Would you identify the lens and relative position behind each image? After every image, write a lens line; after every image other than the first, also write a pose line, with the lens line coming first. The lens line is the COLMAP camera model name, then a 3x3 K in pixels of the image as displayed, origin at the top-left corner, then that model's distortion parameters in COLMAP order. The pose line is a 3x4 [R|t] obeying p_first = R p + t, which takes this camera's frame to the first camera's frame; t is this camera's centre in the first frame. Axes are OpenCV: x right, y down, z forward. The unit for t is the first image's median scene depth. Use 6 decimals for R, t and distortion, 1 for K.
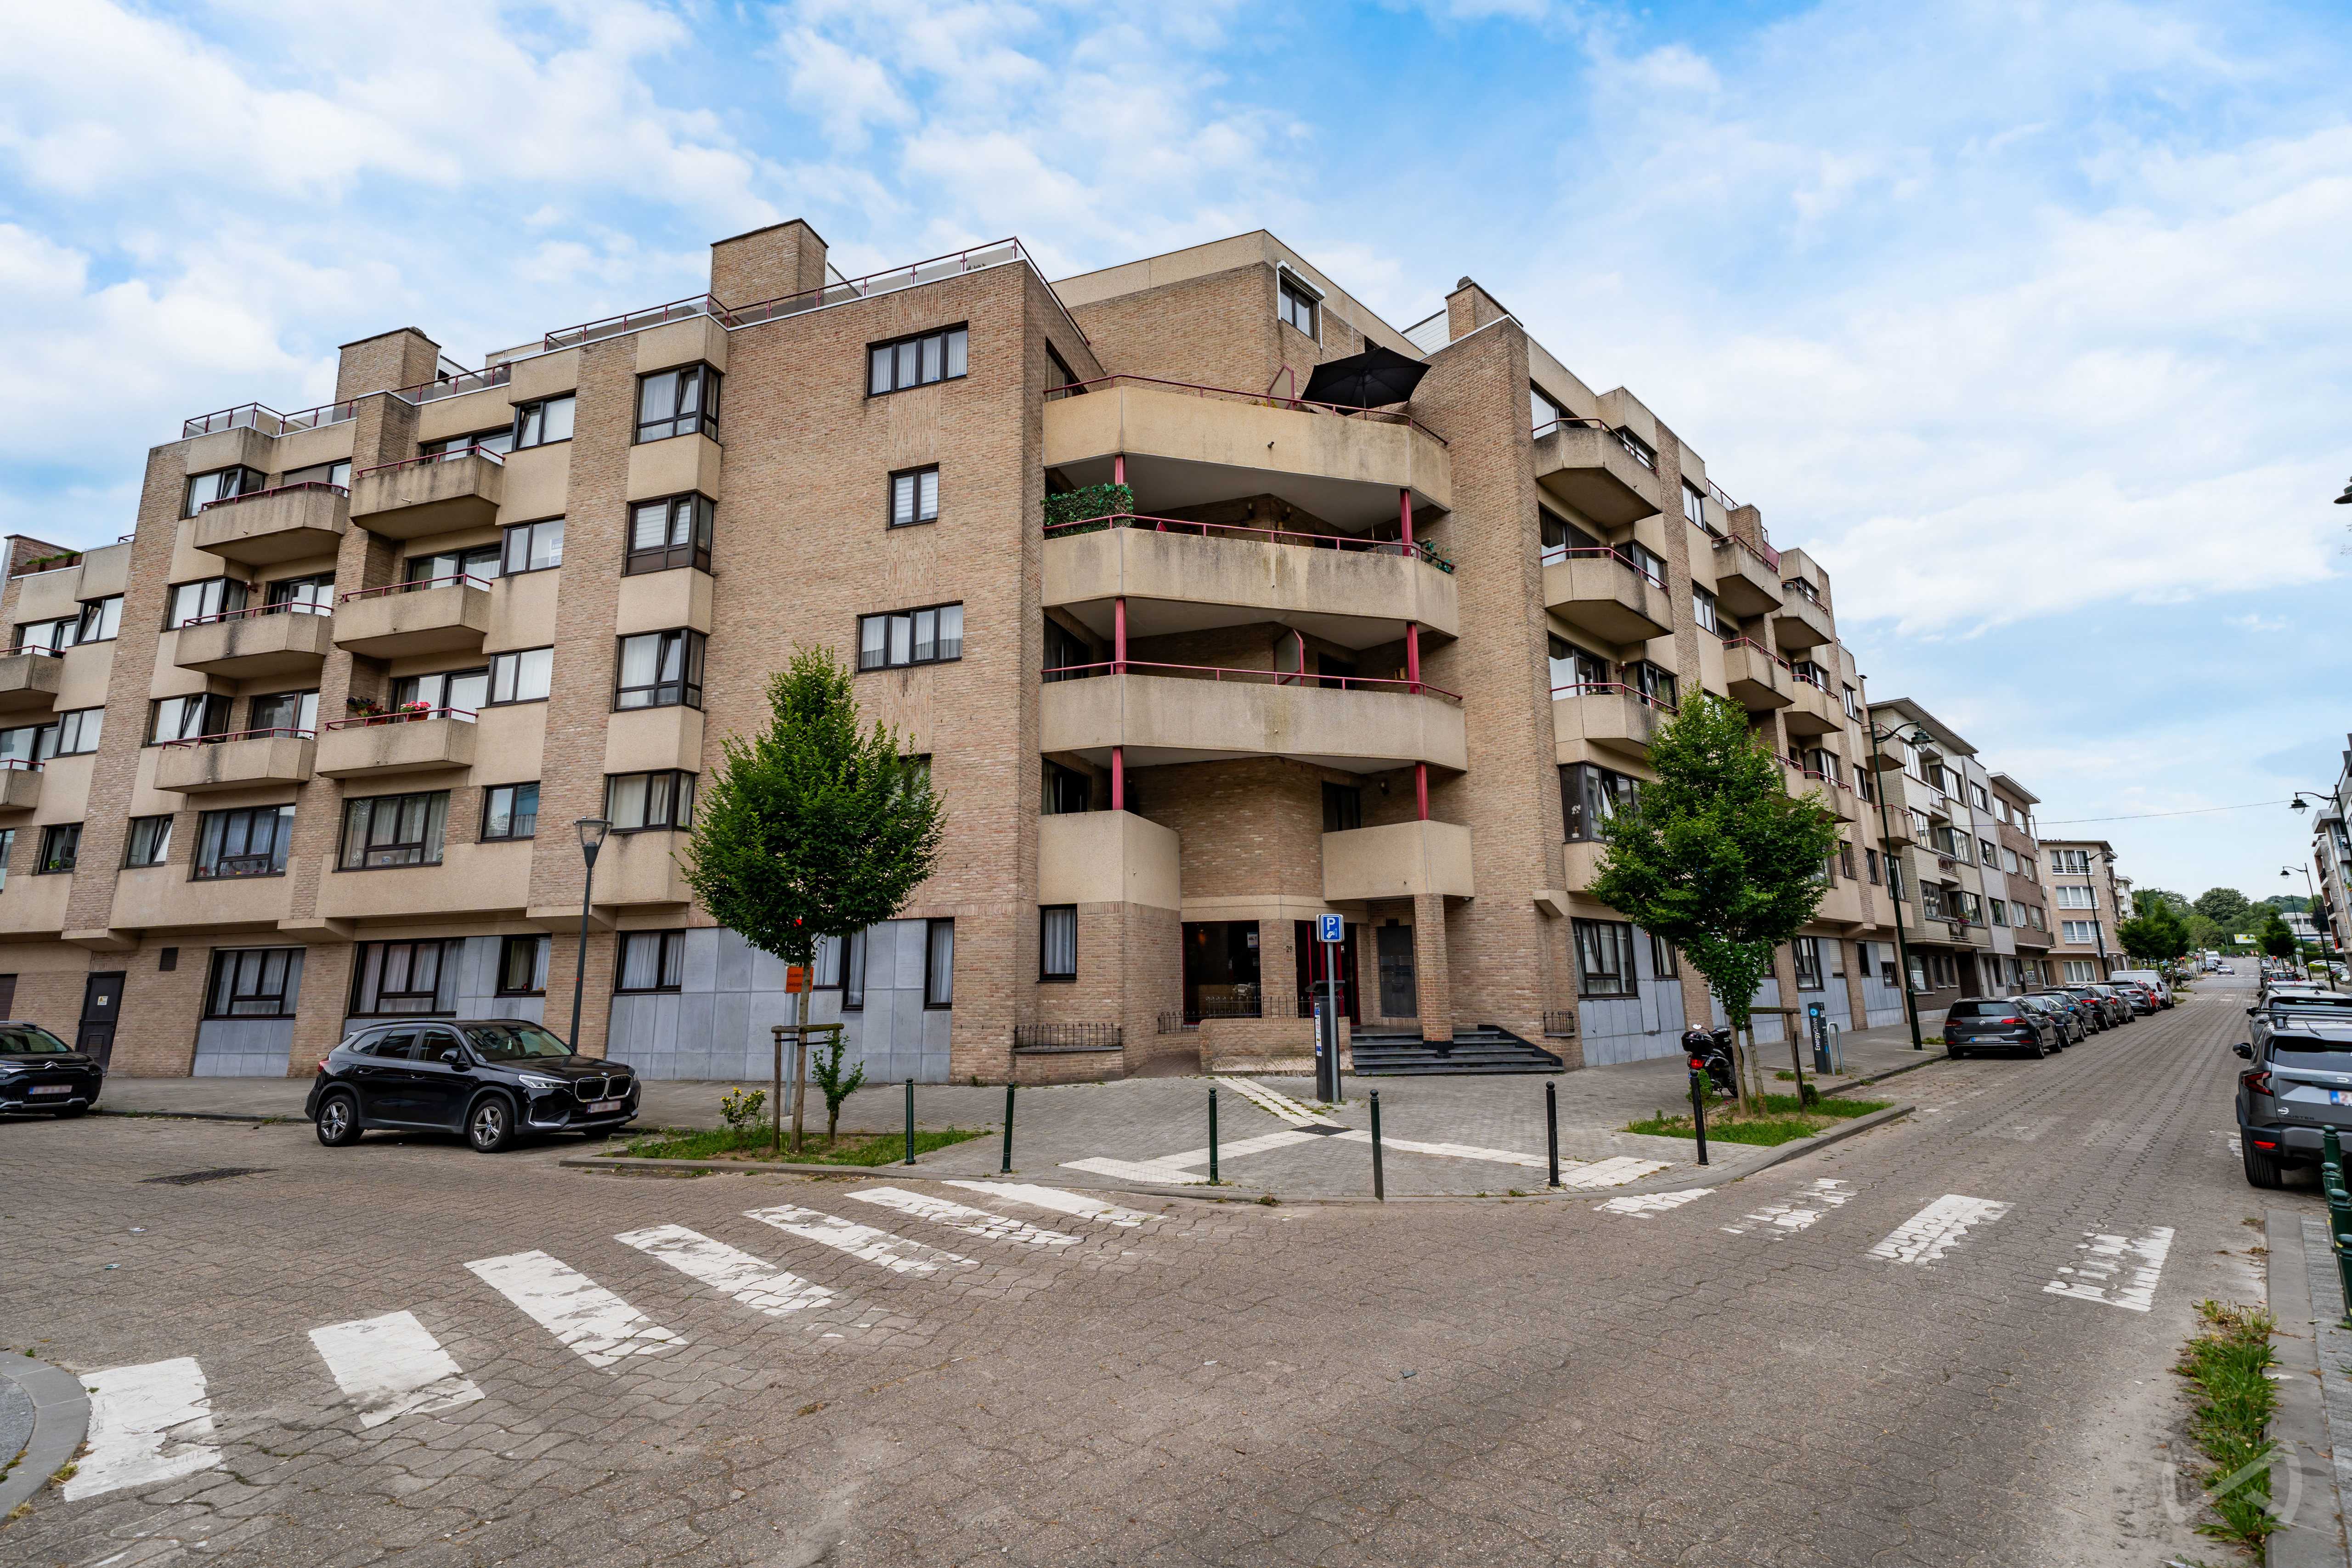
lens RADIAL K [[1157.0, 0, 1176.2], [0, 1157.0, 787.9], [0, 0, 1]] dist [0.000230, 0.000131]
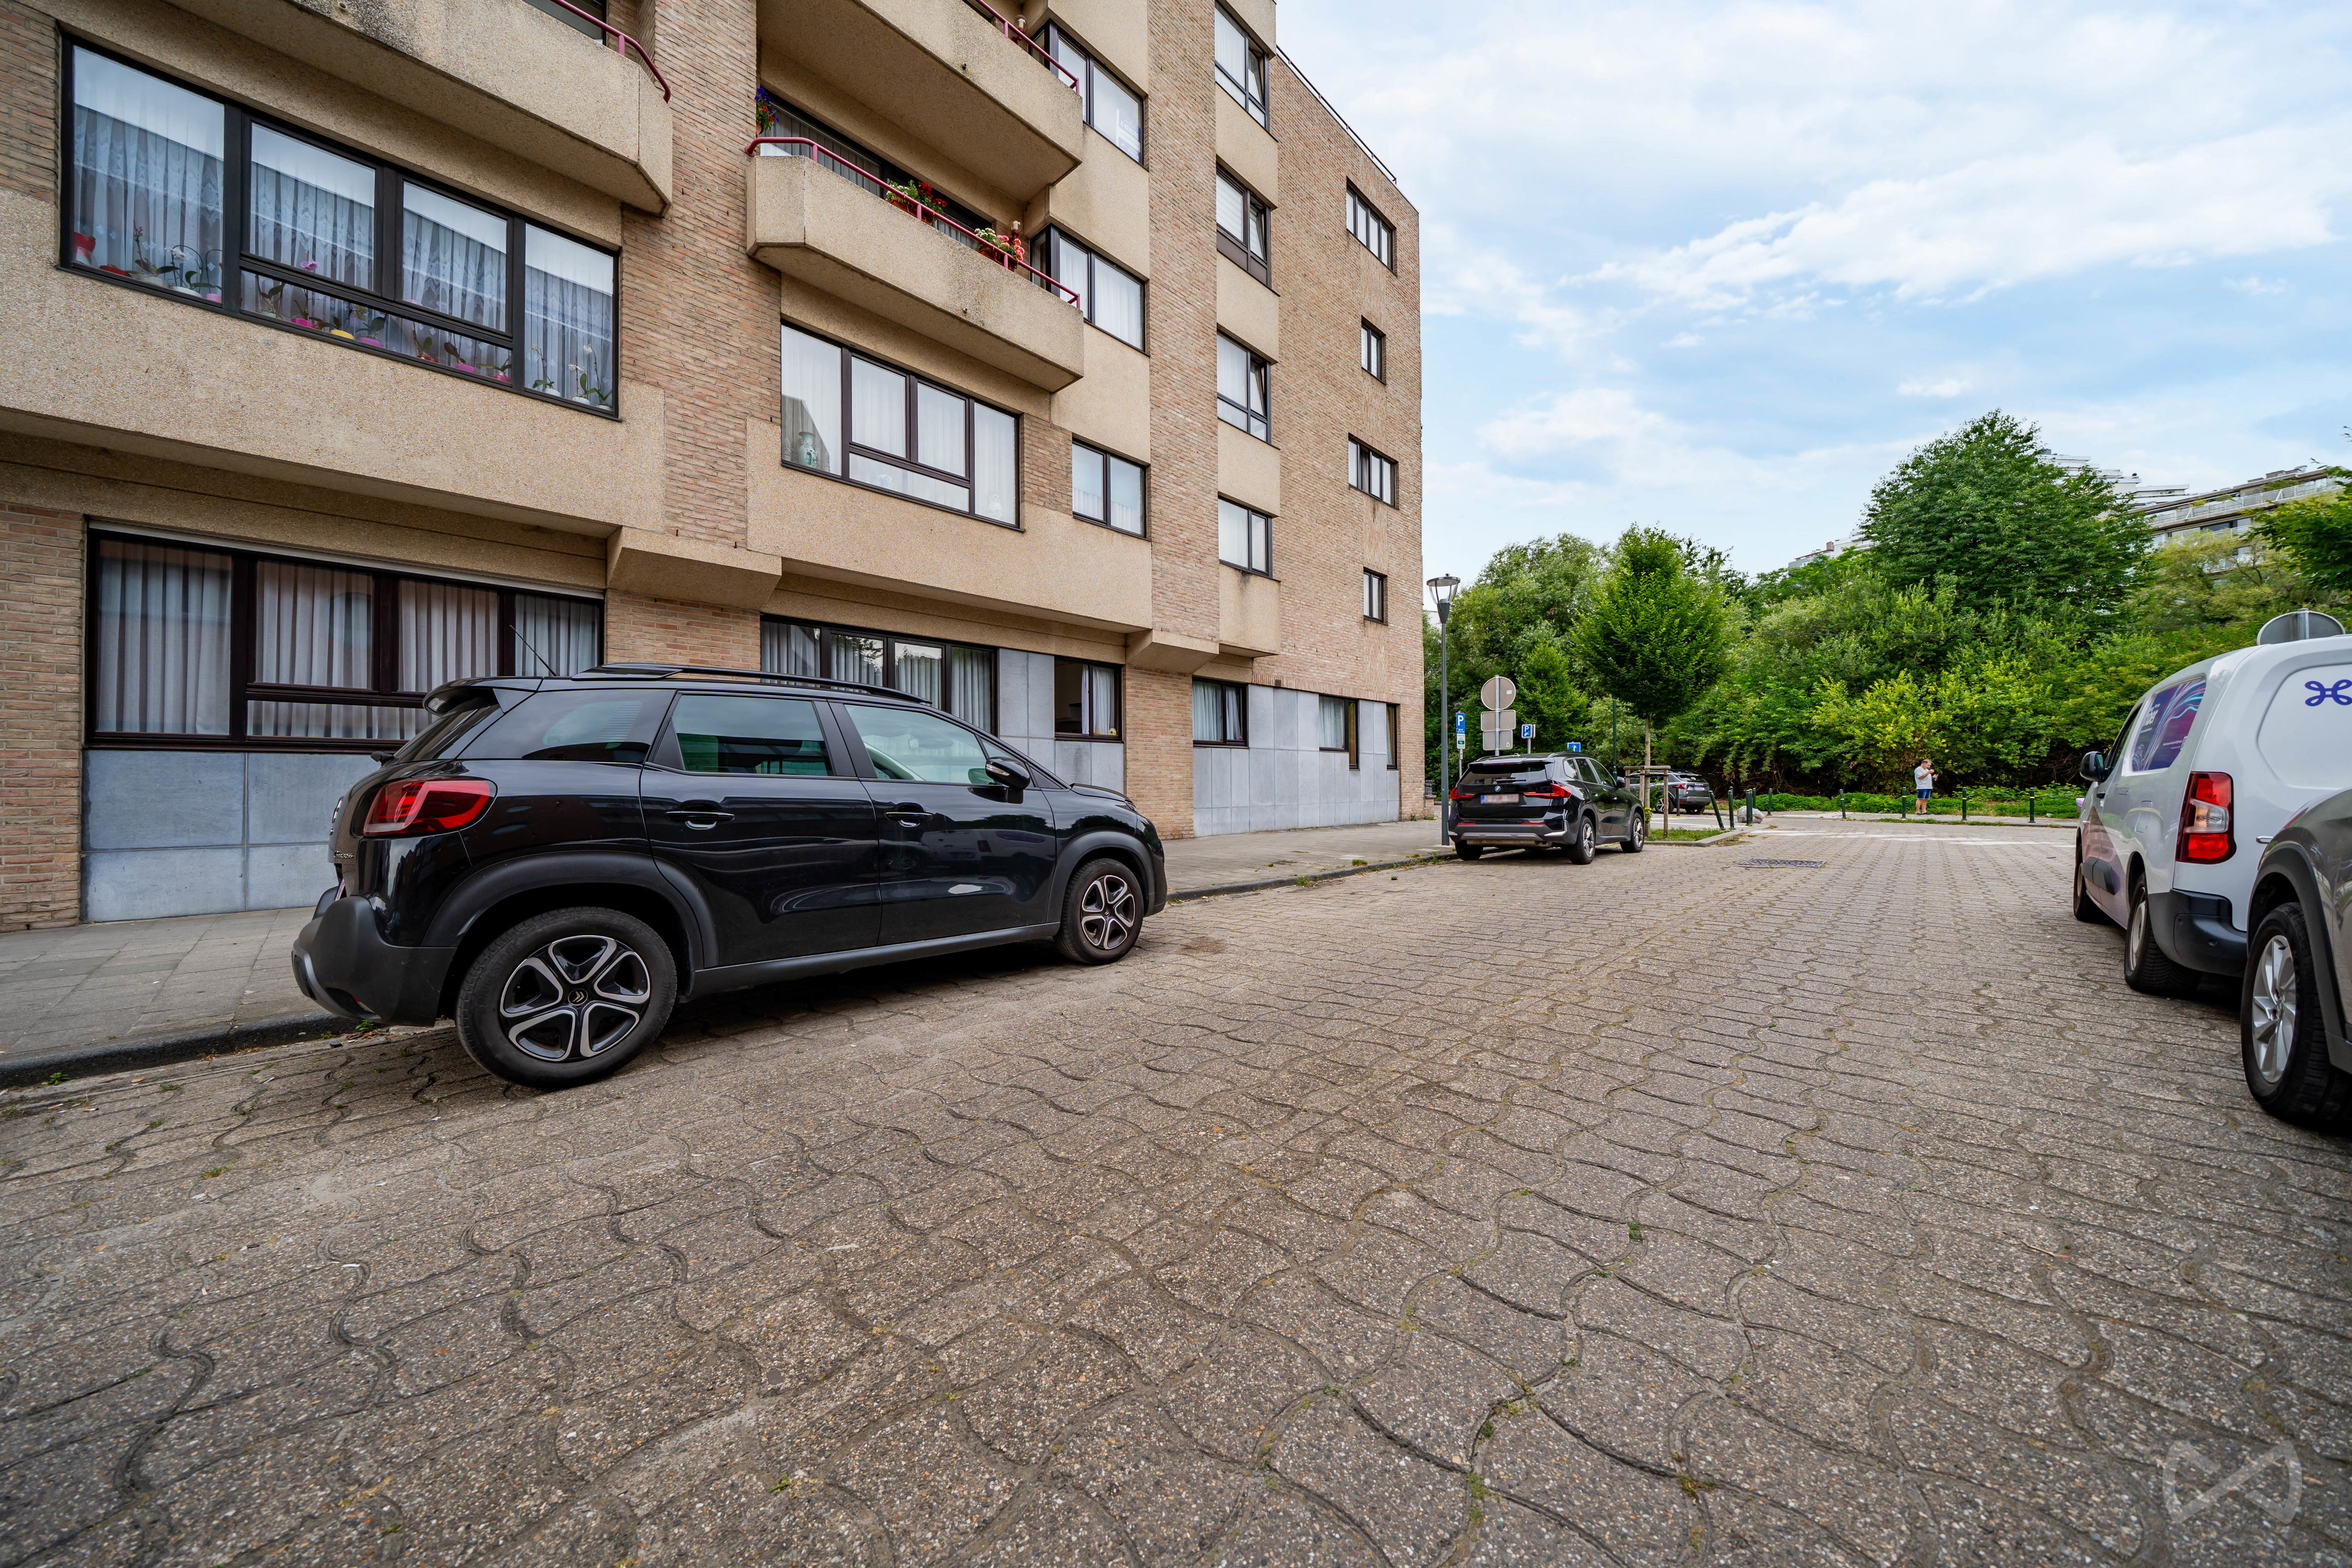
lens RADIAL K [[782.3, 0, 1174.3], [0, 782.3, 782.5], [0, 0, 1]] dist [0.001377, -0.001018]
pose [[0.430916, 0.009312, 0.902344, -1.016730], [-0.171609, 0.982544, 0.071812, 0.162129], [-0.885924, -0.185795, 0.424992, 0.730255]]
